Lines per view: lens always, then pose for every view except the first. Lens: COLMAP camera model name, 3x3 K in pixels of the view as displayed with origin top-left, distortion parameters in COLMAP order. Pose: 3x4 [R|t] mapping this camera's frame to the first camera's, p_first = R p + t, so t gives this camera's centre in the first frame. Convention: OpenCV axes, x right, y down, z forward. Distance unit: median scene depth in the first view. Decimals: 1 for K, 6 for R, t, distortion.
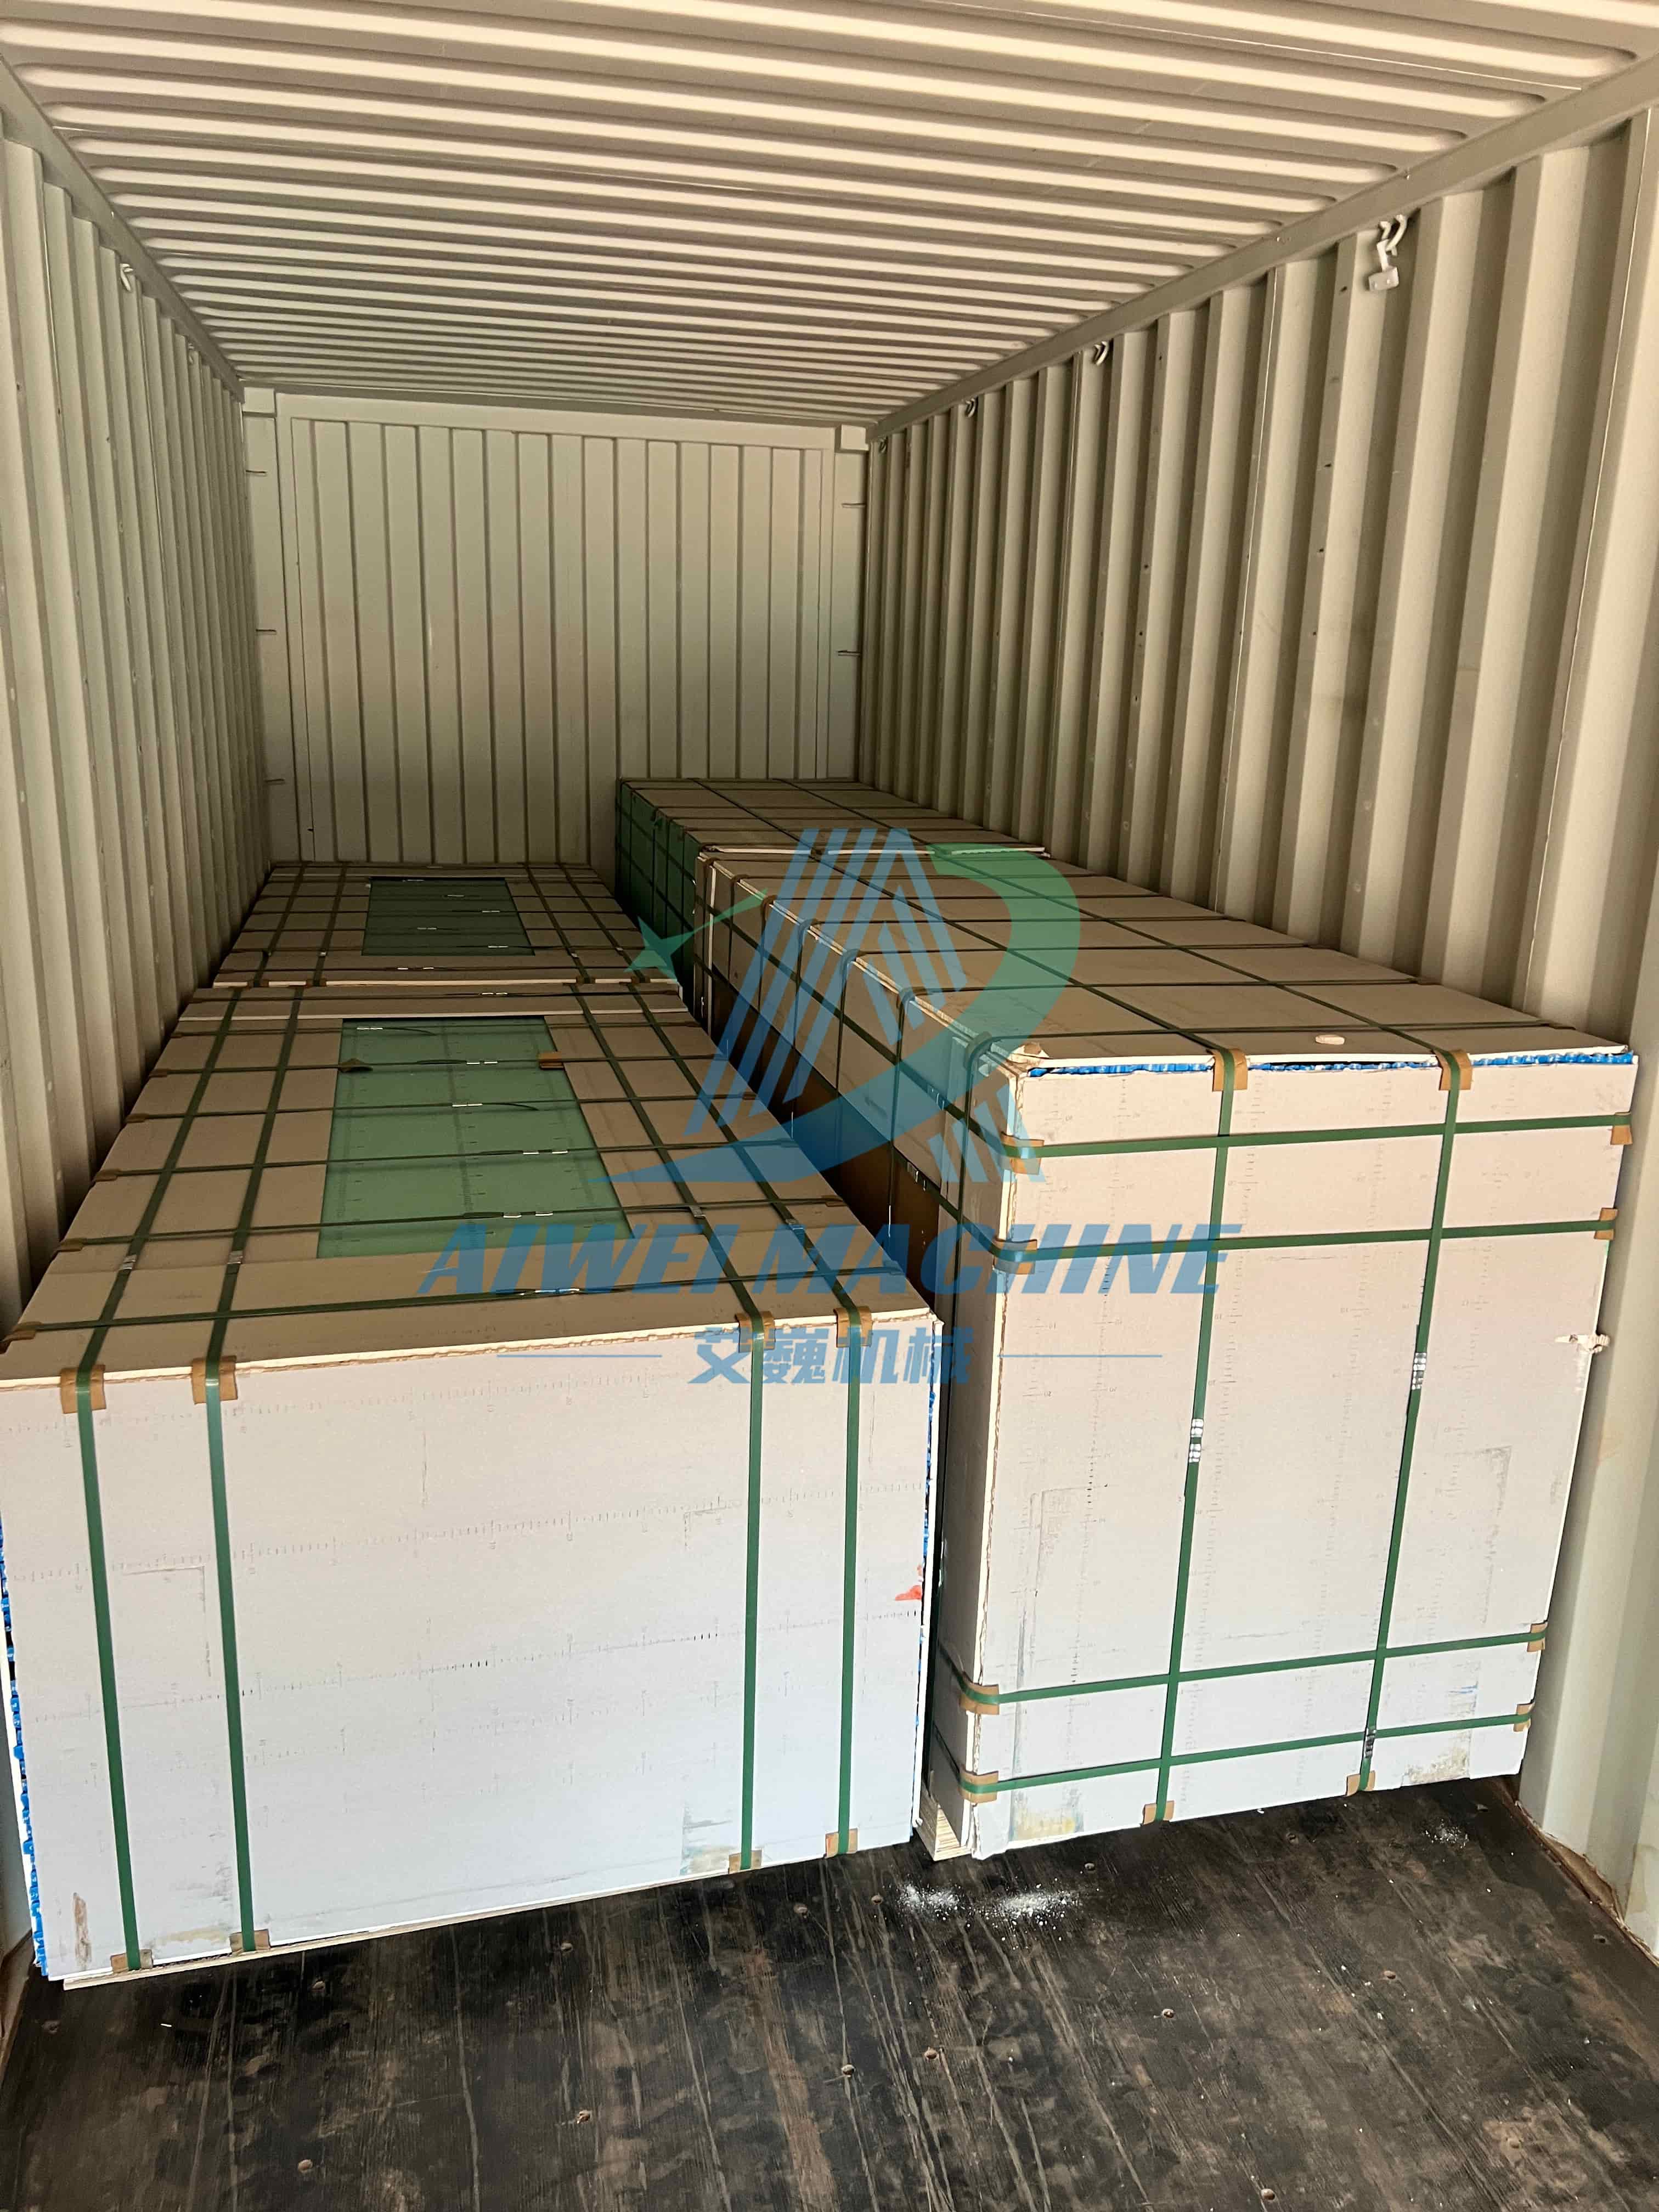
lens RADIAL K [[1658.0, 0, 839.4], [0, 1658.0, 1136.7], [0, 0, 1]] dist [-0.002261, -0.006295]
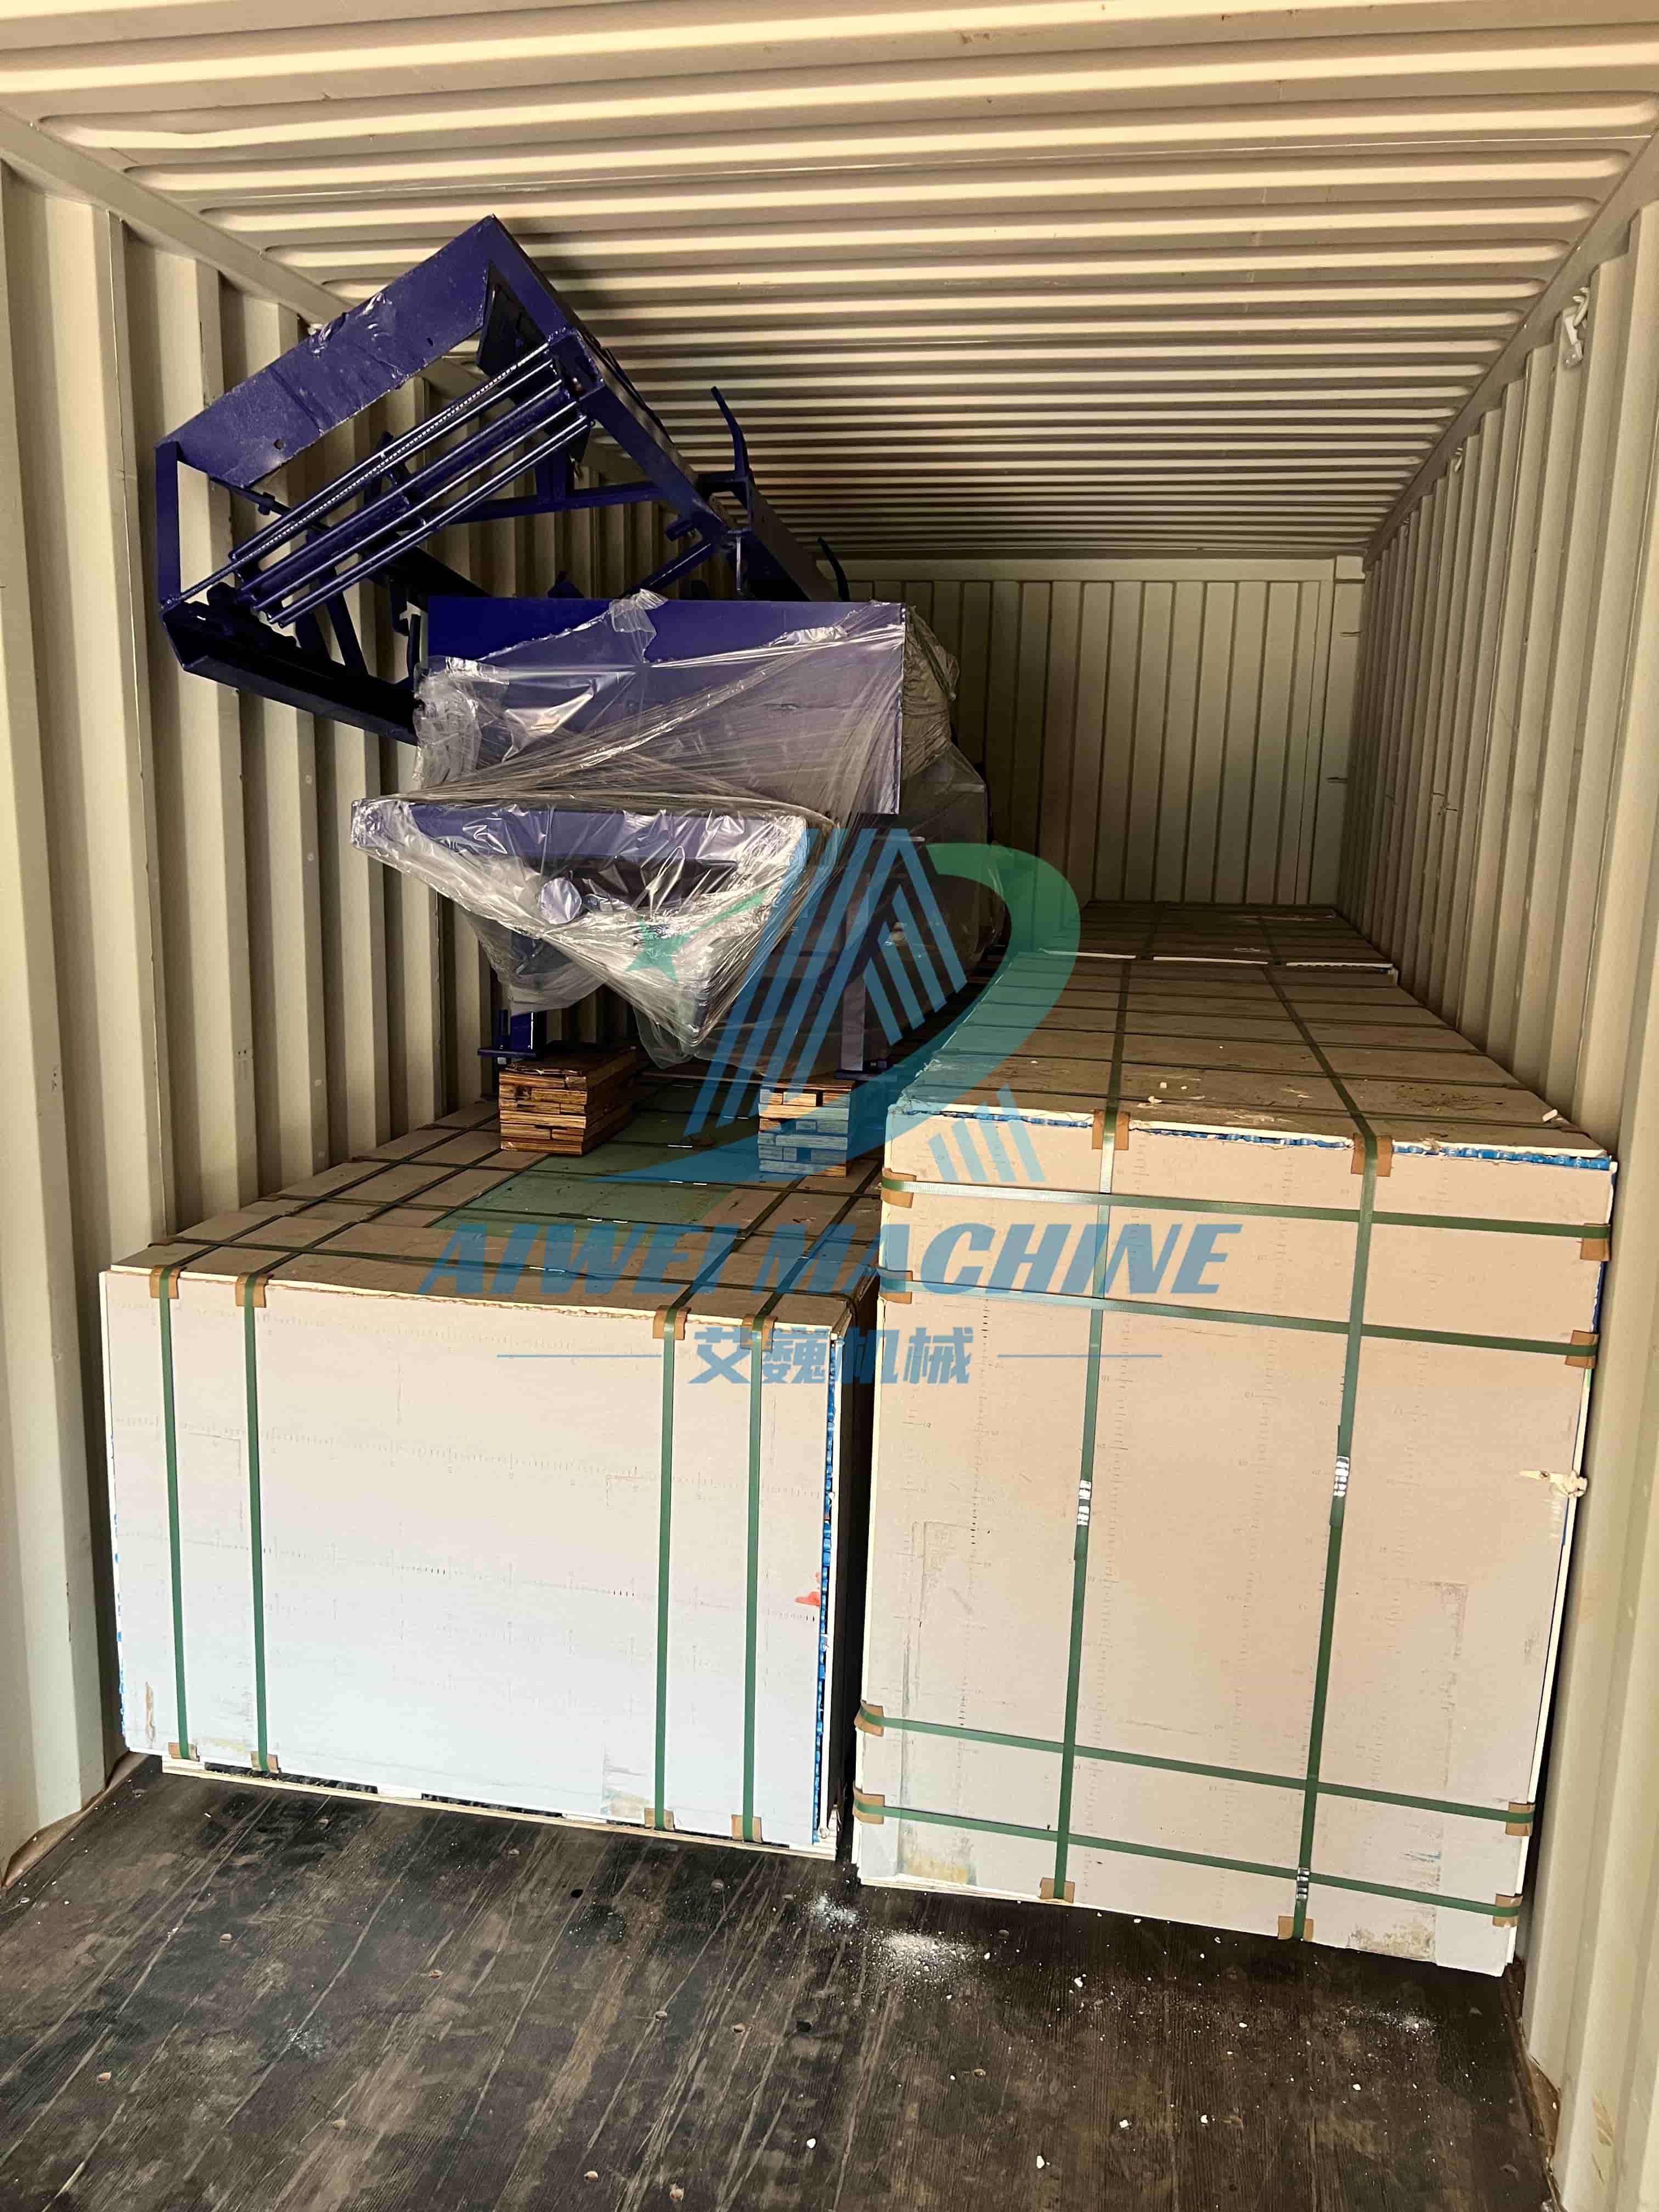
lens RADIAL K [[1666.7, 0, 839.2], [0, 1666.7, 1163.9], [0, 0, 1]] dist [-0.001354, -0.007806]
pose [[0.901294, 0.093122, -0.423081, 0.484943], [-0.124516, 0.991098, -0.047114, 0.046543], [0.414928, 0.095144, 0.904866, 0.011726]]
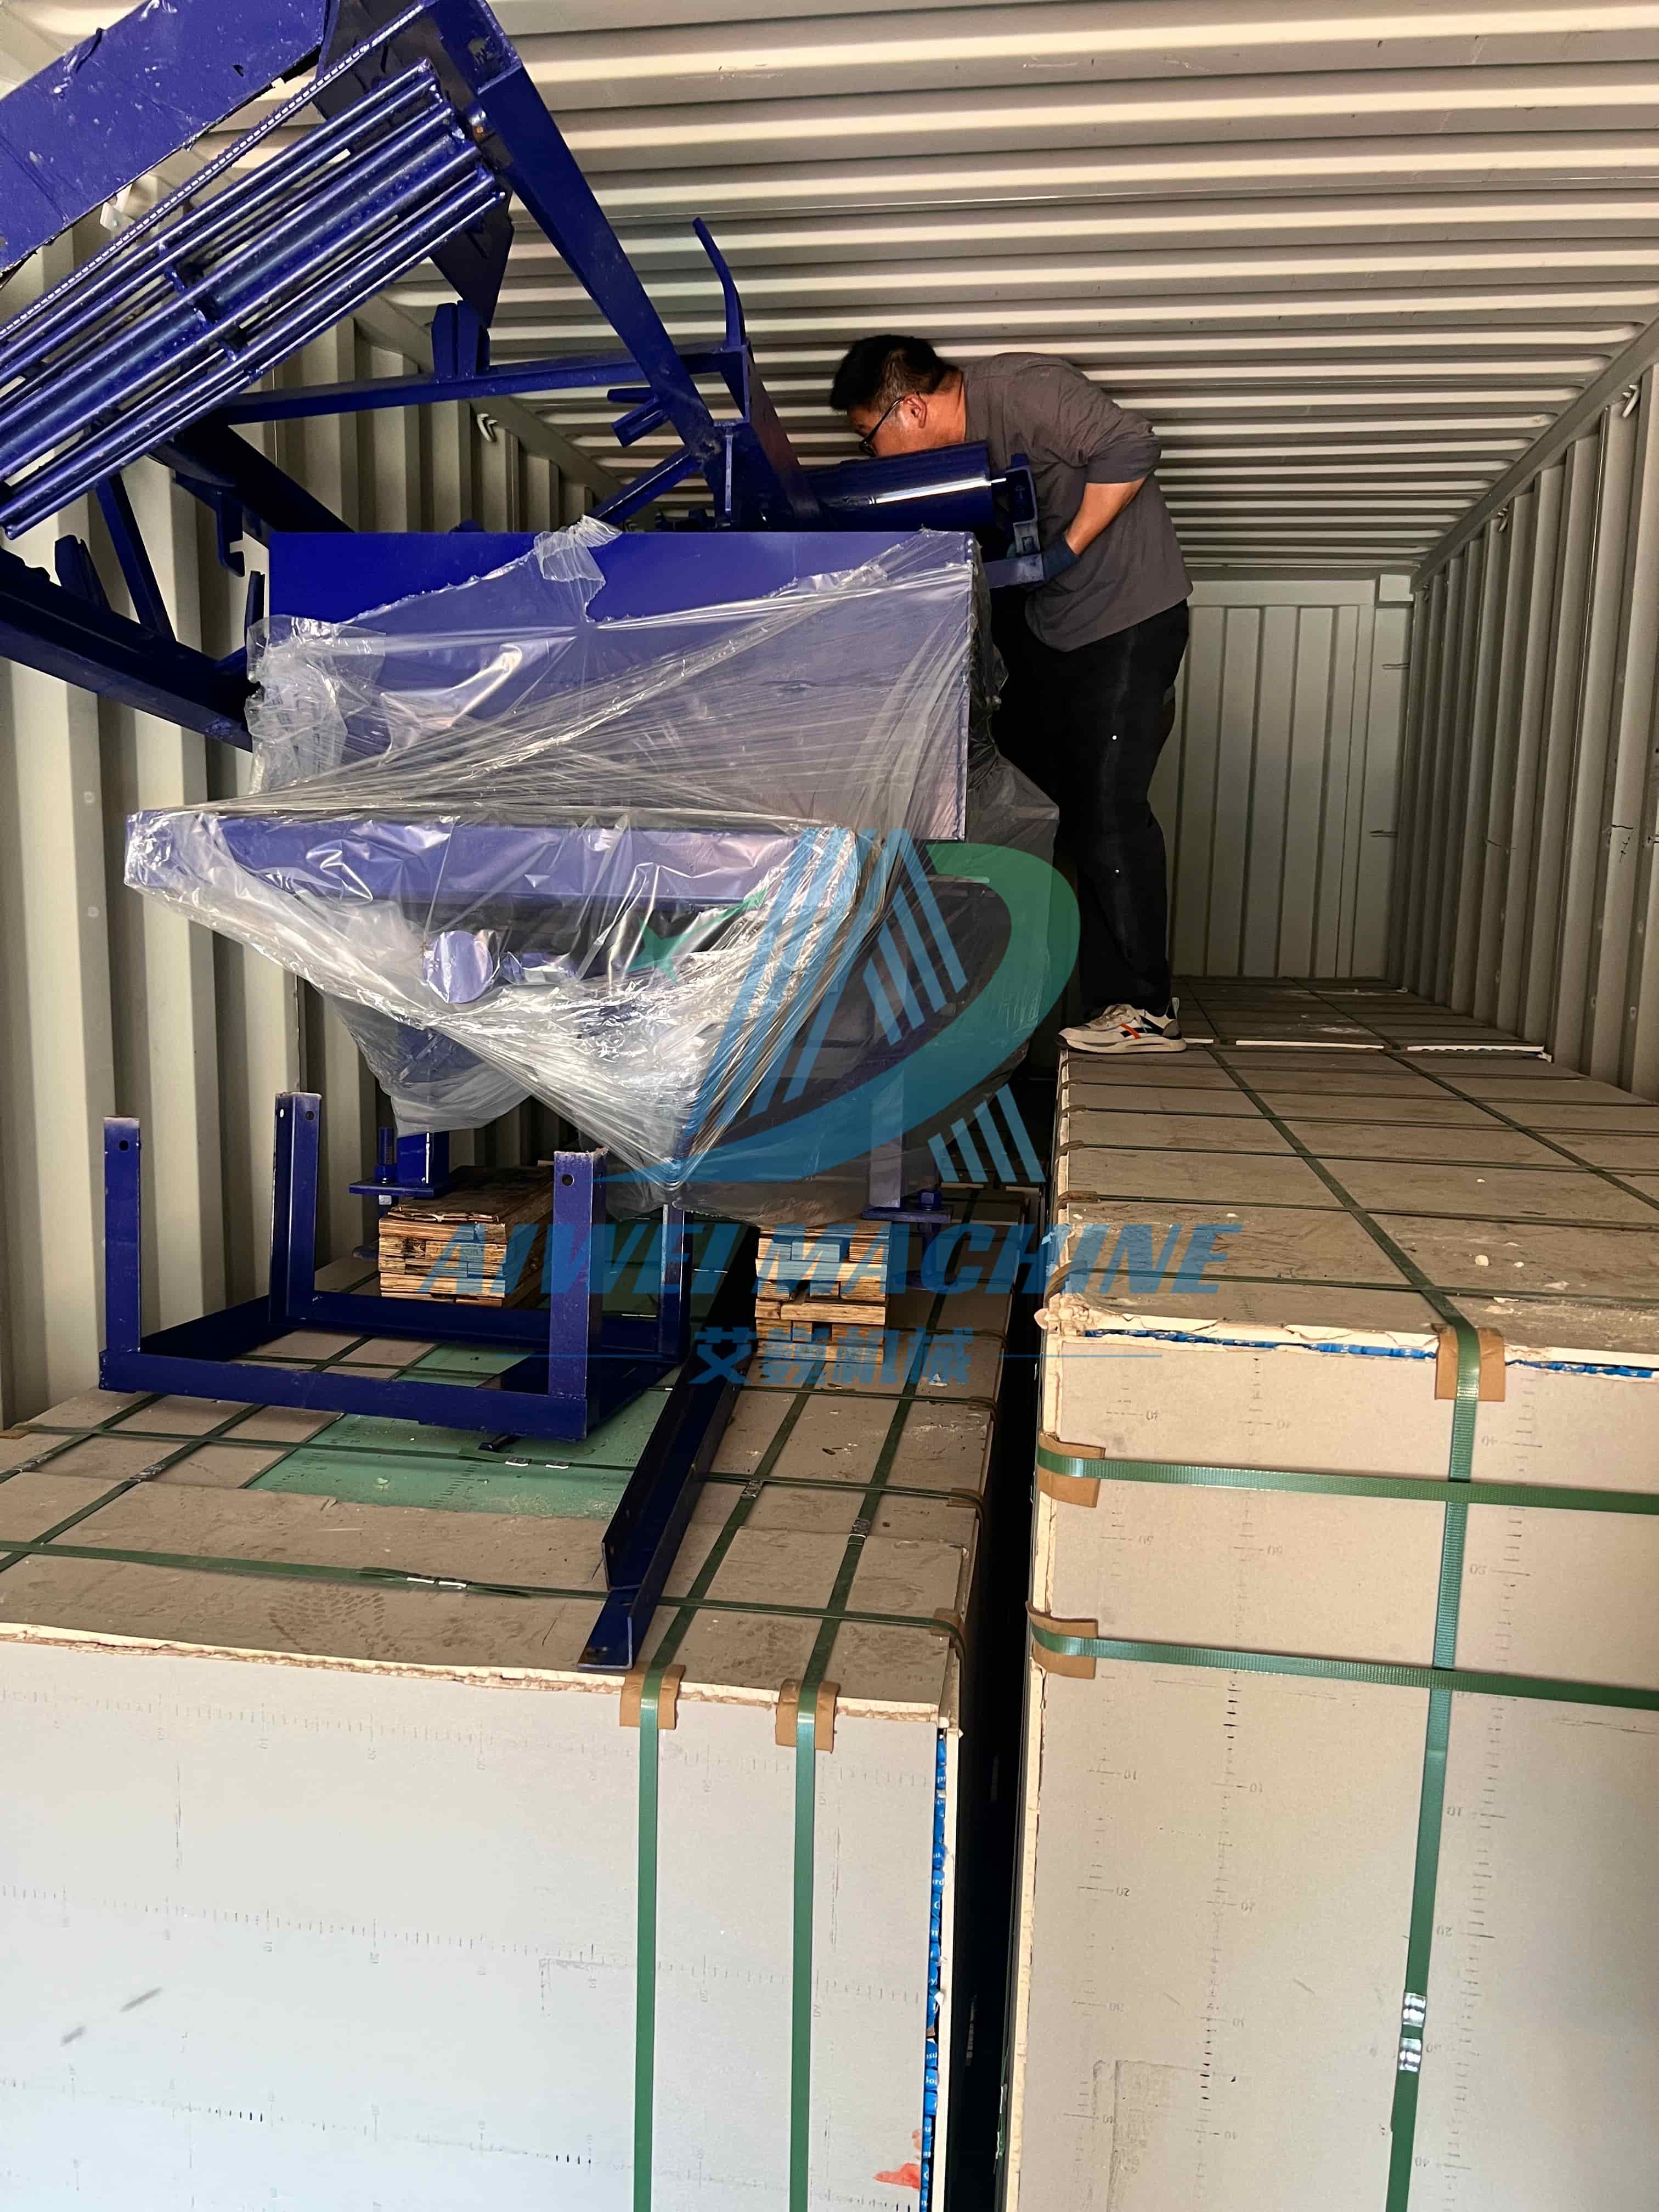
lens RADIAL K [[1658.0, 0, 839.4], [0, 1658.0, 1136.7], [0, 0, 1]] dist [-0.002261, -0.006295]
pose [[0.920139, 0.051370, -0.388208, 0.236215], [-0.104398, 0.987659, -0.116752, -0.026100], [0.377419, 0.147956, 0.914146, 0.380036]]
